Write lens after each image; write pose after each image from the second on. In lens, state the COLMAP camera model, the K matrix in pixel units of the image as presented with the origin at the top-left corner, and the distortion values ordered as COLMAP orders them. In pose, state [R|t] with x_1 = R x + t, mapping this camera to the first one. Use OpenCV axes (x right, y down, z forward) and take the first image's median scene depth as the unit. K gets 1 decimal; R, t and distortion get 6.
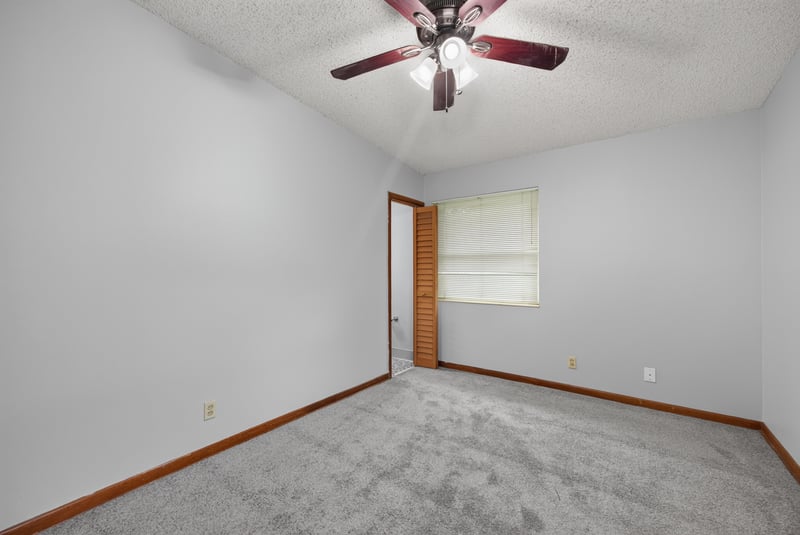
lens RADIAL K [[321.8, 0, 399.6], [0, 321.8, 269.2], [0, 0, 1]] dist [-0.010835, 0.003349]
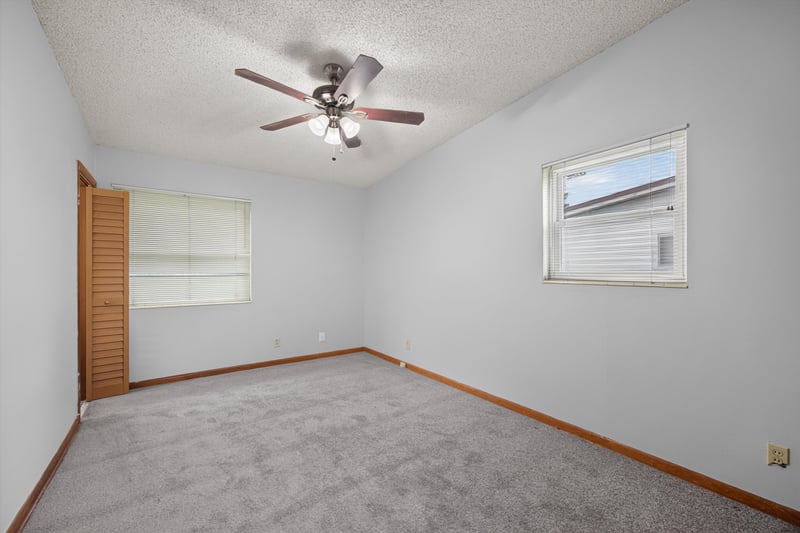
lens RADIAL K [[321.8, 0, 398.3], [0, 321.8, 268.0], [0, 0, 1]] dist [-0.010835, 0.003349]
pose [[0.321489, 0.004055, 0.946905, -0.543288], [0.000720, 0.999989, -0.004527, -0.002511], [-0.946913, 0.002137, 0.321483, 0.117058]]
